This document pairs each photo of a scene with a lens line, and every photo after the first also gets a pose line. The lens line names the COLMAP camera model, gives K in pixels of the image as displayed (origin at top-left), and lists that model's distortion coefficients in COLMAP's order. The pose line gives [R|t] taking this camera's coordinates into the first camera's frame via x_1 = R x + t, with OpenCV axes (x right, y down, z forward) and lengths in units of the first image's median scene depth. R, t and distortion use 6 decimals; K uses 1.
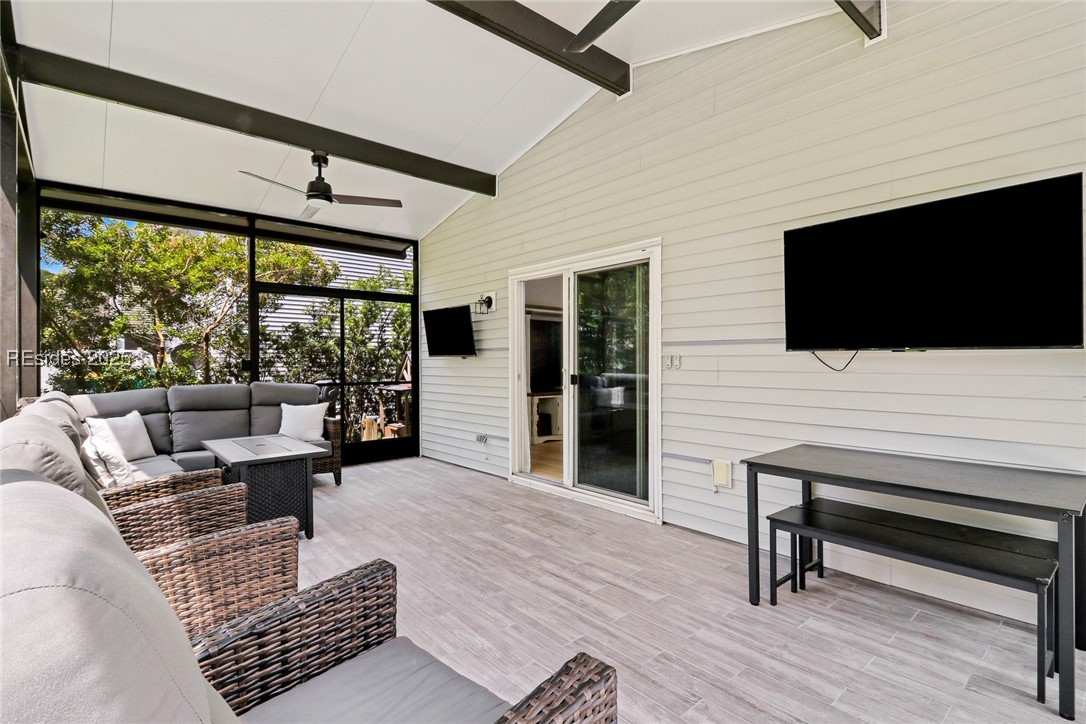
lens RADIAL K [[523.2, 0, 545.5], [0, 523.2, 359.5], [0, 0, 1]] dist [0.018221, -0.010683]
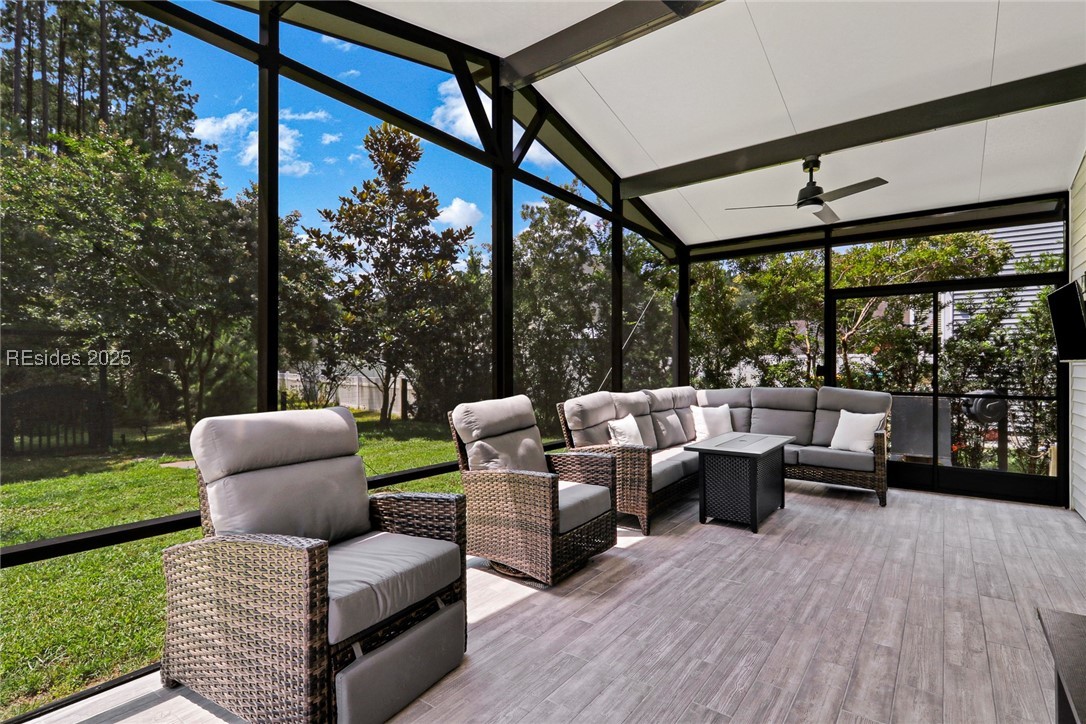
lens RADIAL K [[523.2, 0, 547.9], [0, 523.2, 365.4], [0, 0, 1]] dist [0.018221, -0.010683]
pose [[0.203633, 0.005507, -0.979032, 0.462625], [0.000224, 0.999984, 0.005671, -0.008150], [0.979047, -0.001374, 0.203628, 0.327624]]
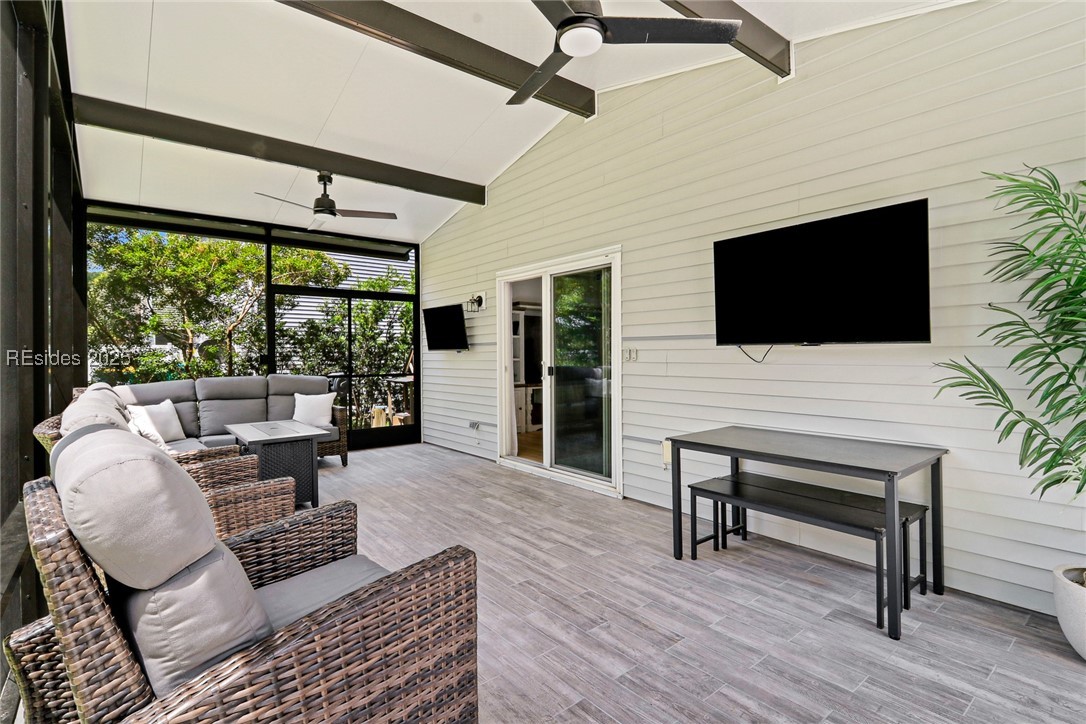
lens RADIAL K [[523.2, 0, 543.7], [0, 523.2, 352.3], [0, 0, 1]] dist [0.018221, -0.010683]
pose [[0.999274, -0.004107, -0.037884, 0.090734], [0.004112, 0.999992, 0.000043, -0.001834], [0.037883, -0.000199, 0.999282, -0.126520]]
